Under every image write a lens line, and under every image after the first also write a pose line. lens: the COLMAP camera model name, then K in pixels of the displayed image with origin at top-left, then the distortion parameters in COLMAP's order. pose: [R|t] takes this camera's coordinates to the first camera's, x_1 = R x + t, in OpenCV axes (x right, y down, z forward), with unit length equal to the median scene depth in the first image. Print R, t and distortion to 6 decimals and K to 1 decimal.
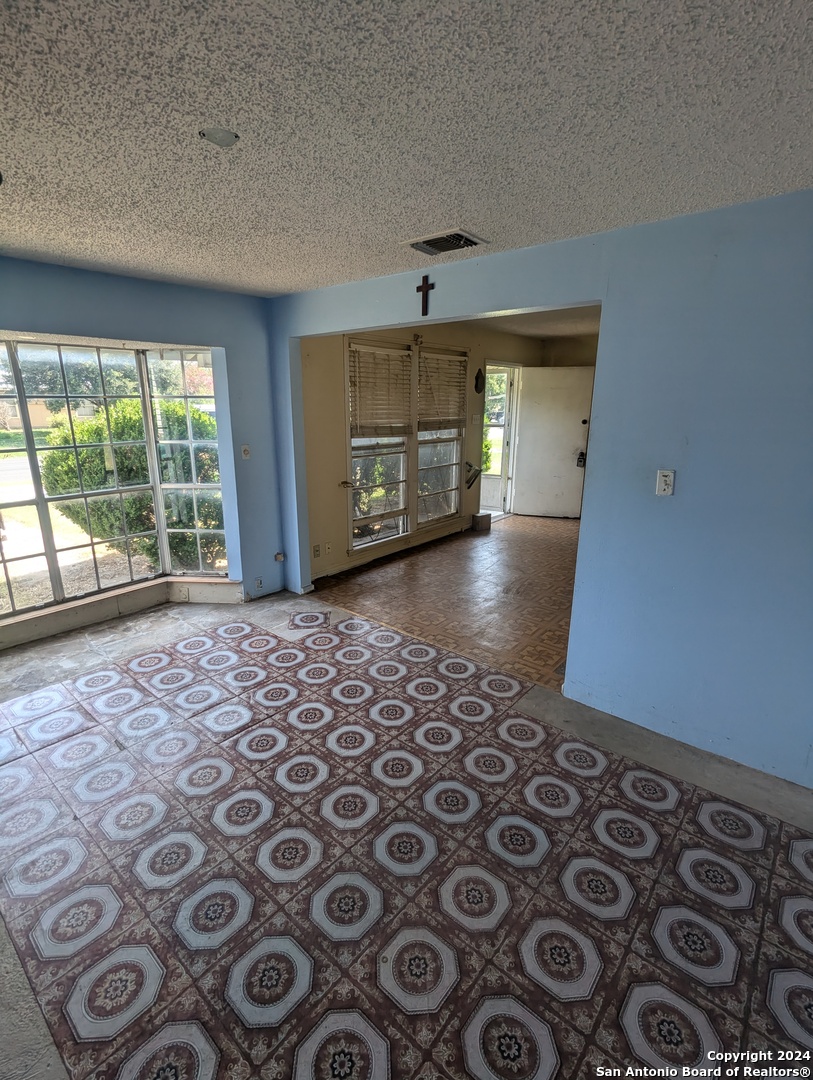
lens RADIAL K [[515.3, 0, 403.1], [0, 515.3, 539.1], [0, 0, 1]] dist [0.001545, 0.000904]
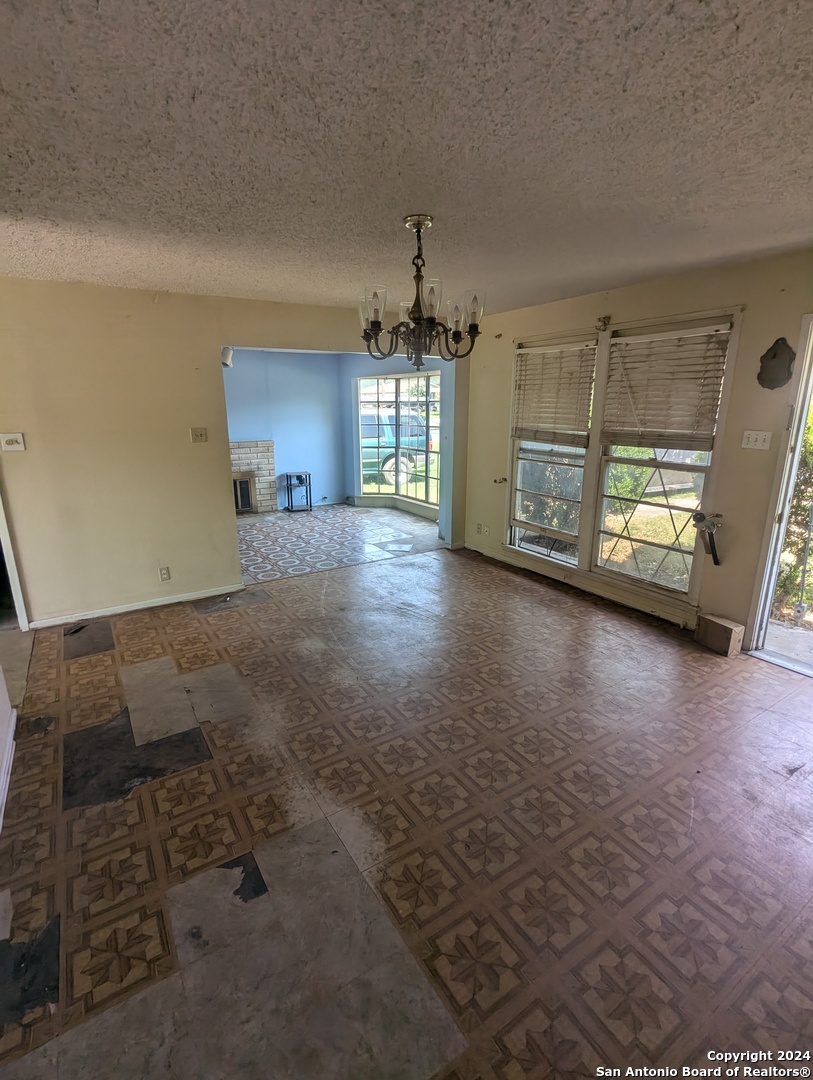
lens RADIAL K [[515.3, 0, 405.6], [0, 515.3, 541.1], [0, 0, 1]] dist [0.001545, 0.000904]
pose [[-0.299028, 0.241866, -0.923083, 1.861684], [-0.251853, 0.913041, 0.320821, -0.544246], [0.920409, 0.328416, -0.212110, 2.059414]]
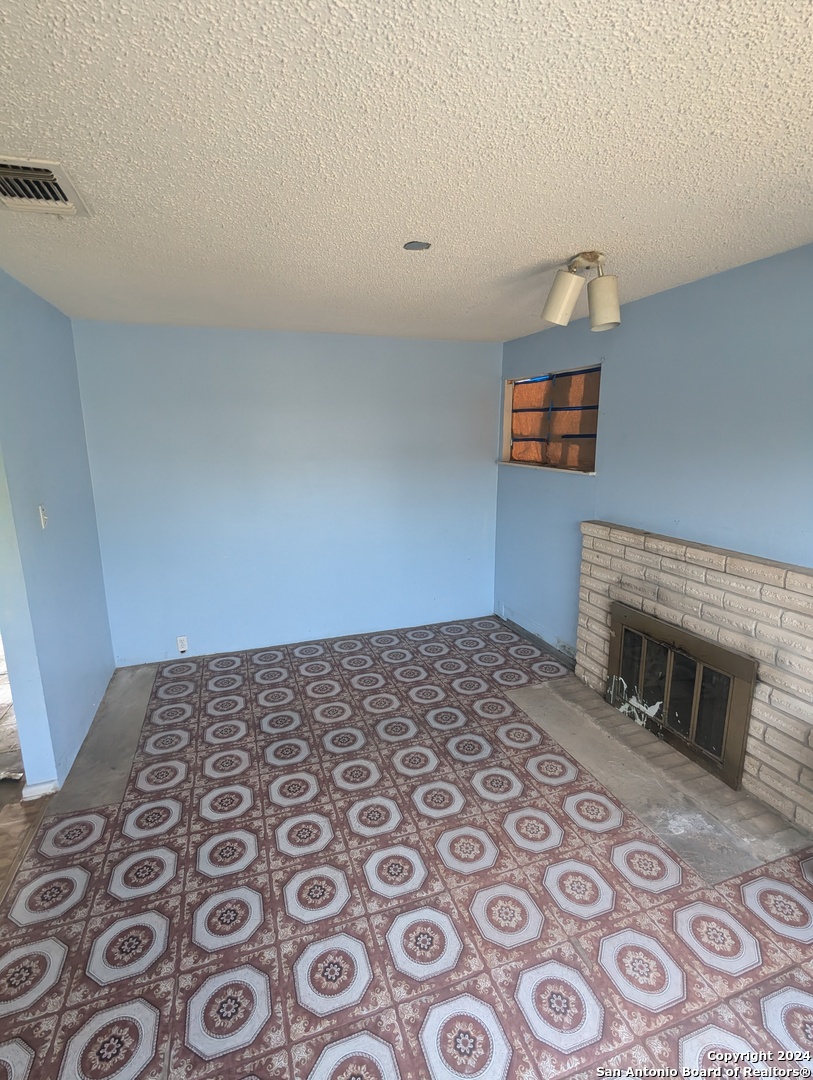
lens RADIAL K [[515.3, 0, 398.1], [0, 515.3, 540.4], [0, 0, 1]] dist [0.001545, 0.000904]
pose [[-0.855217, -0.101378, 0.508258, -0.622867], [0.142205, 0.897142, 0.418227, -0.379717], [-0.498378, 0.429951, -0.752835, 1.370387]]
